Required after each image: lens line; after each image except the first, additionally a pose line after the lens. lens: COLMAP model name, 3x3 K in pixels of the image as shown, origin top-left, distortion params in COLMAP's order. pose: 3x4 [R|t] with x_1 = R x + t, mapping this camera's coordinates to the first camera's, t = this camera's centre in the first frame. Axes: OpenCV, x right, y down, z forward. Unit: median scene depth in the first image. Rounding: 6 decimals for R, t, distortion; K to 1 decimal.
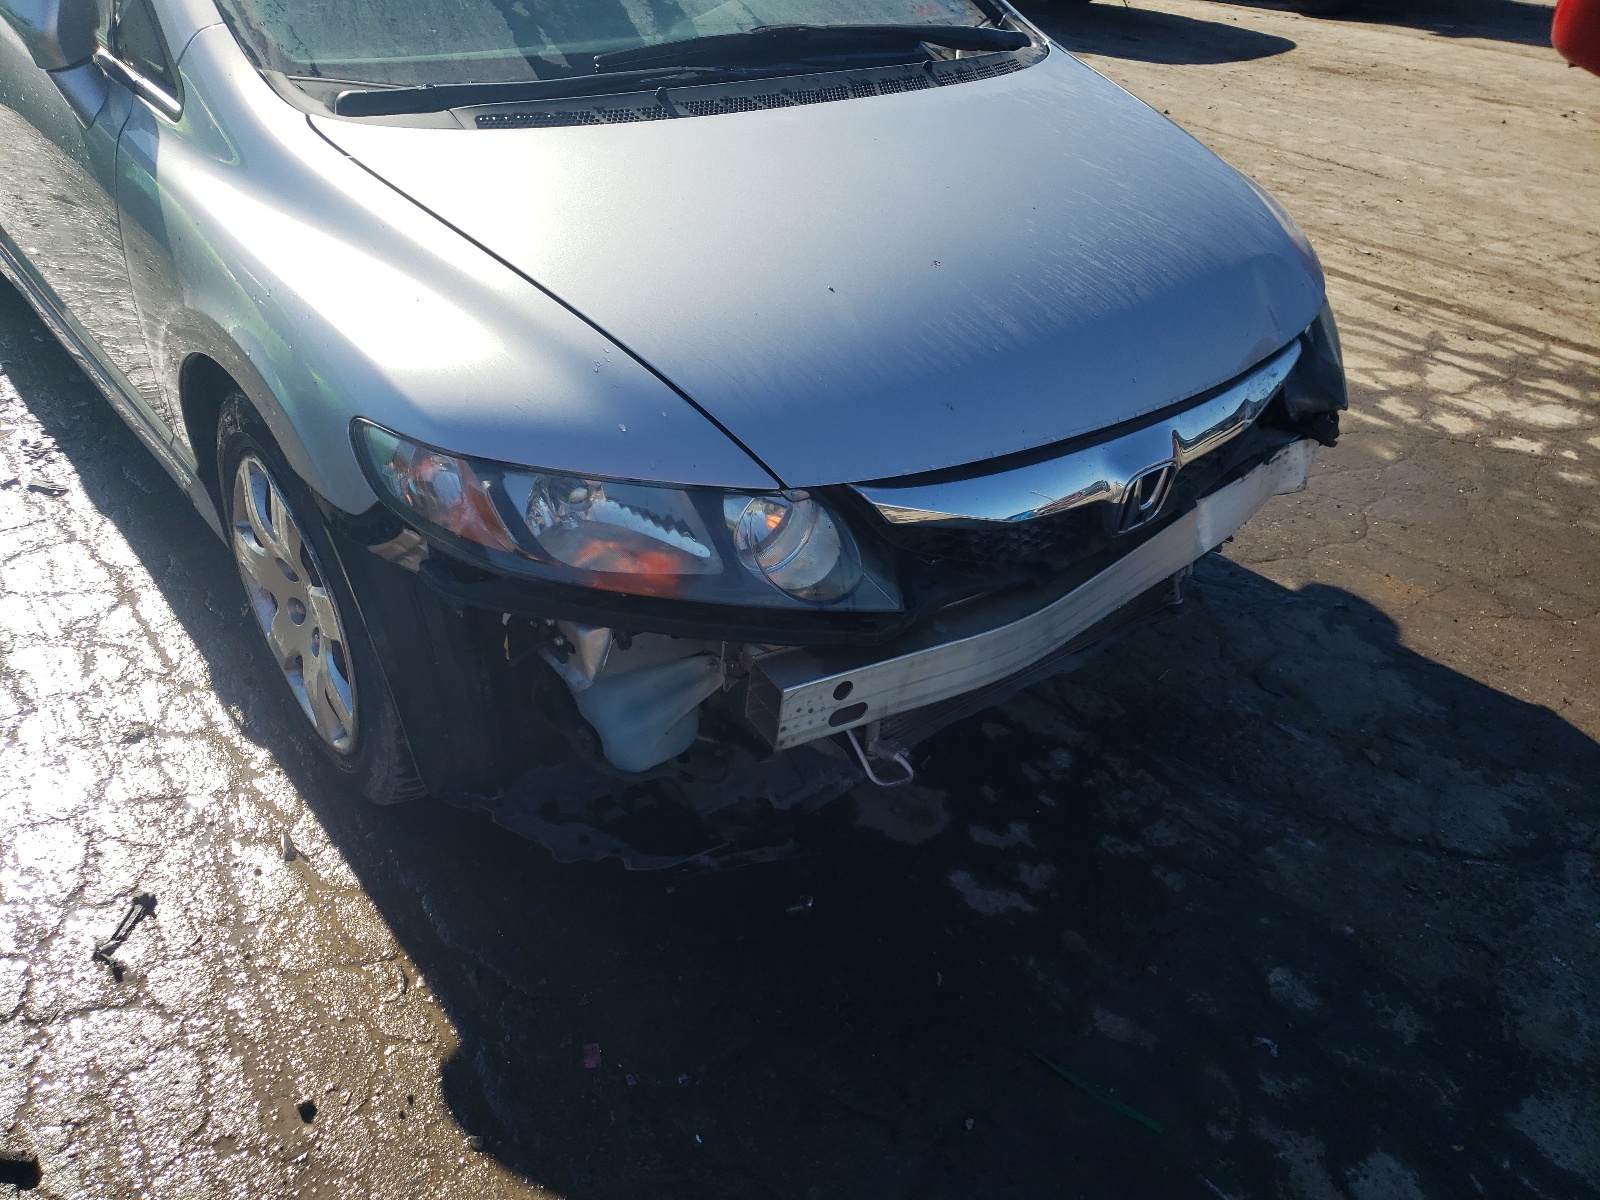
lens RADIAL K [[1222.0, 0, 790.1], [0, 1222.0, 591.6], [0, 0, 1]] dist [0.043501, -0.016876]
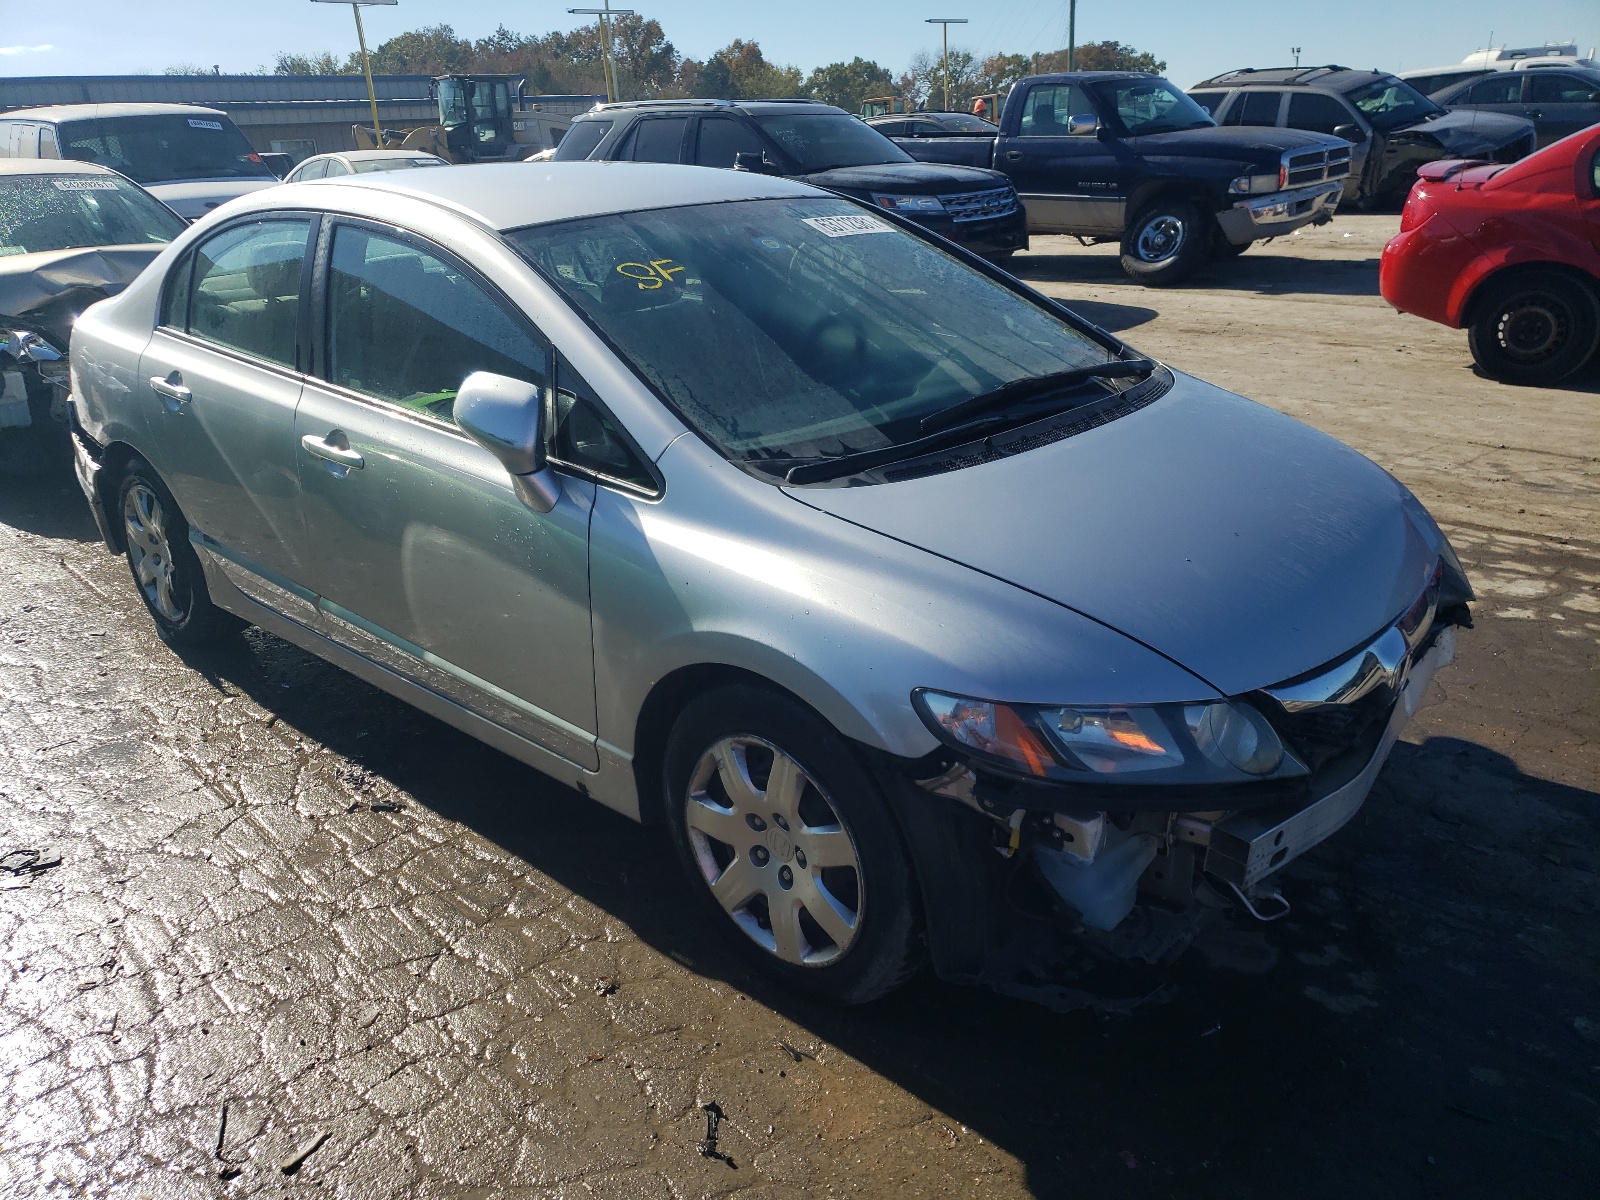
lens RADIAL K [[1222.0, 0, 809.0], [0, 1222.0, 596.9], [0, 0, 1]] dist [0.043501, -0.016876]
pose [[0.984828, -0.123497, 0.121914, -0.328696], [0.145594, 0.970293, -0.193222, 0.004244], [-0.094430, 0.208040, 0.973551, -0.195180]]
